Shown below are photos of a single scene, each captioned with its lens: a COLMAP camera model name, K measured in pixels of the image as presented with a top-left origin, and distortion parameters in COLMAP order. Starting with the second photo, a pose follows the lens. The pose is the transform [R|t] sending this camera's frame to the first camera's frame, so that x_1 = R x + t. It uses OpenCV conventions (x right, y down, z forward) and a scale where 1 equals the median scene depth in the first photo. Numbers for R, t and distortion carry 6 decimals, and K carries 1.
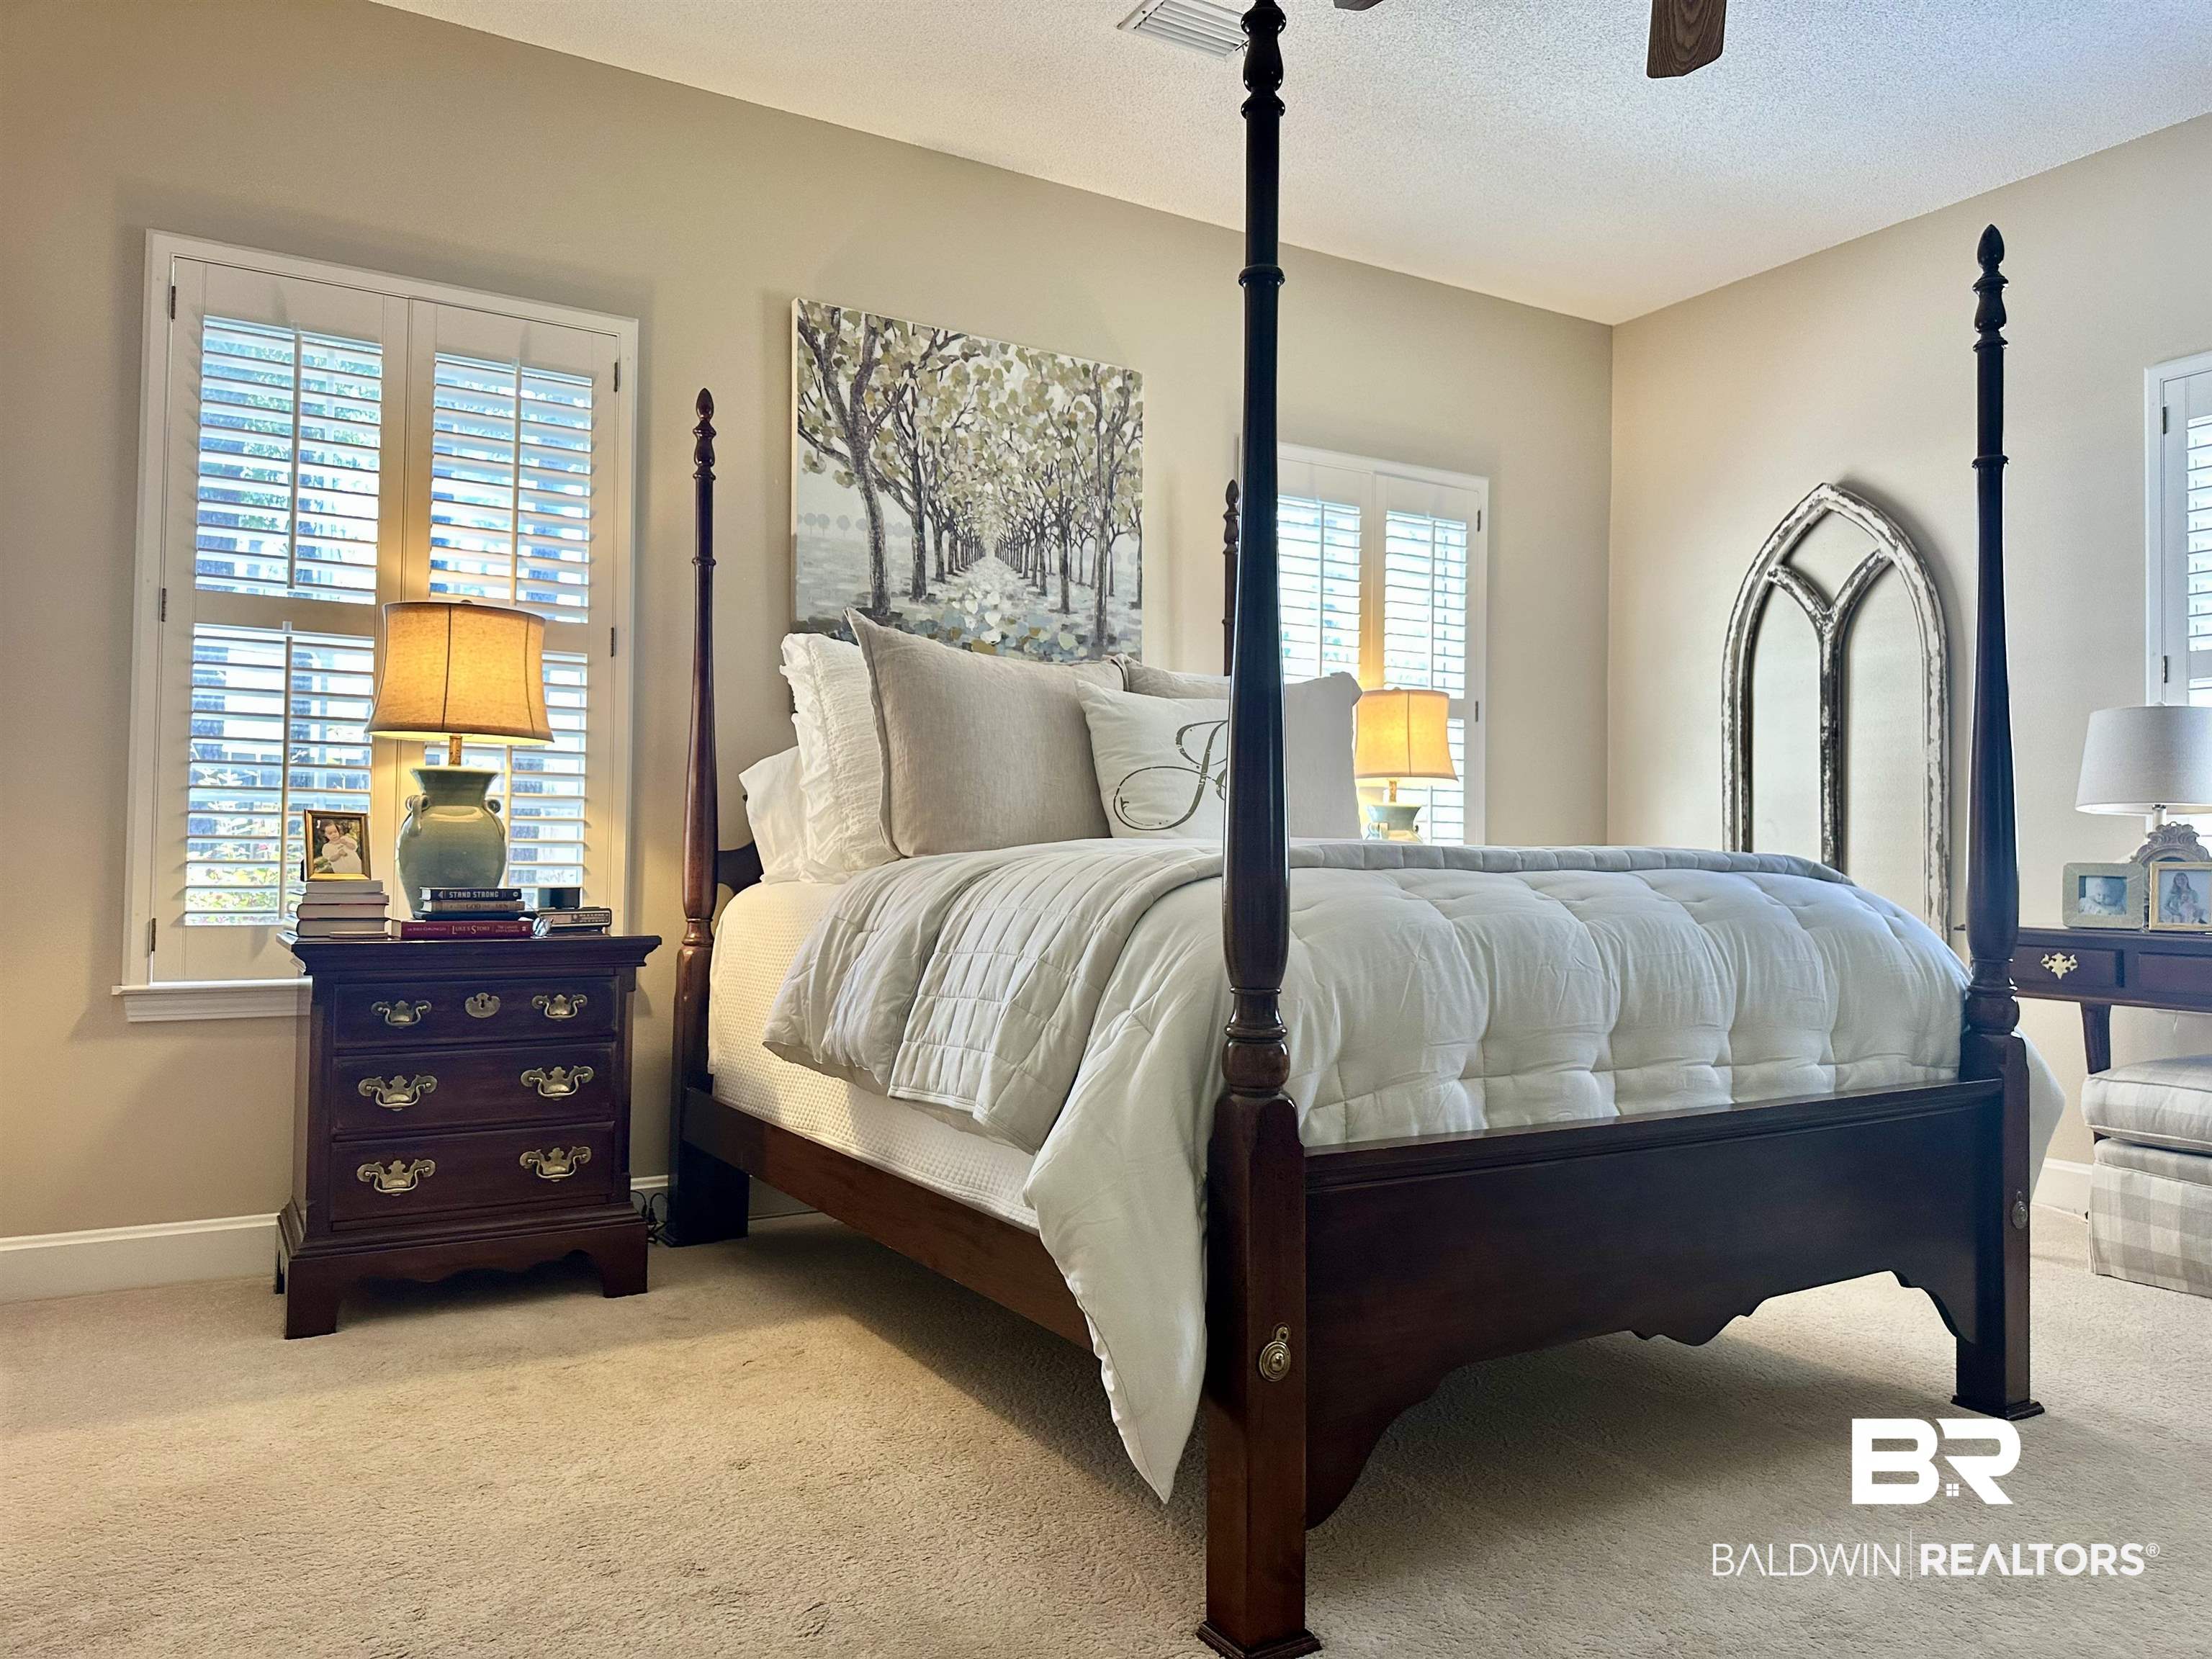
lens RADIAL K [[1572.5, 0, 1106.0], [0, 1572.5, 829.5], [0, 0, 1]] dist [0.138401, -0.162221]
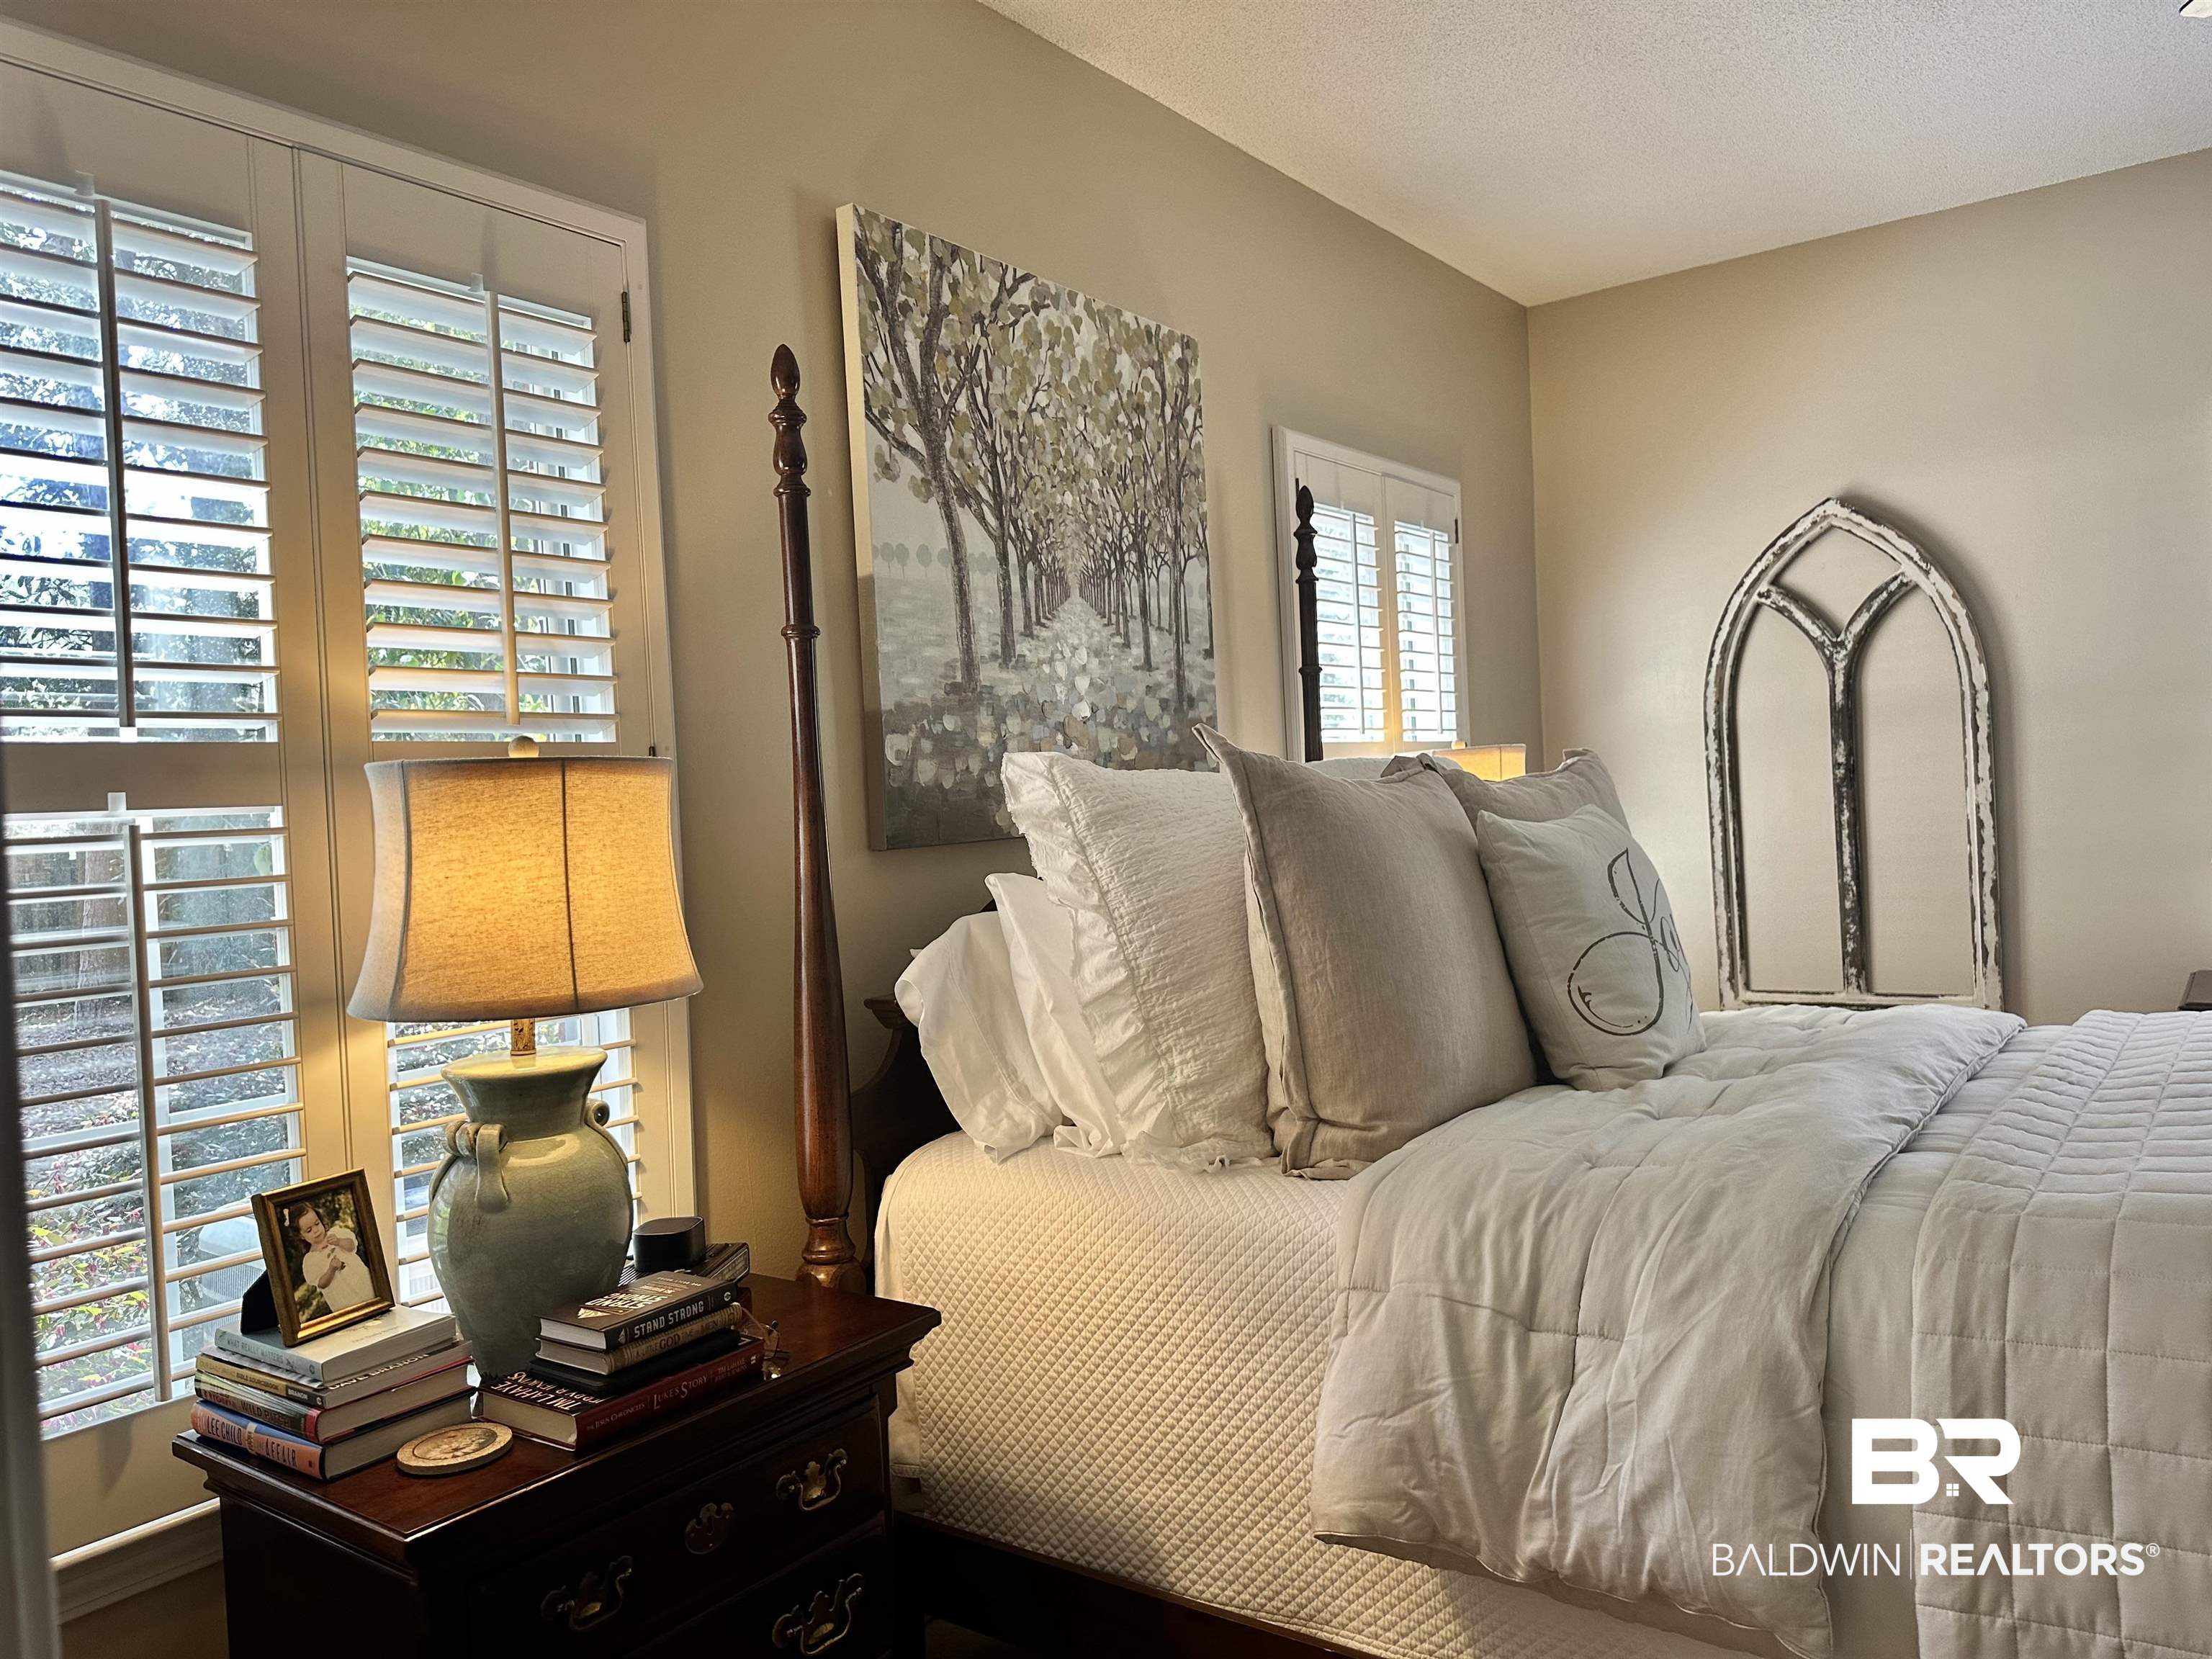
lens RADIAL K [[1572.5, 0, 1106.0], [0, 1572.5, 829.5], [0, 0, 1]] dist [0.138401, -0.162221]
pose [[0.924479, -0.064617, 0.375716, -0.332338], [0.052724, 0.997731, 0.041862, -0.098359], [-0.377569, -0.018892, 0.925789, 0.343382]]
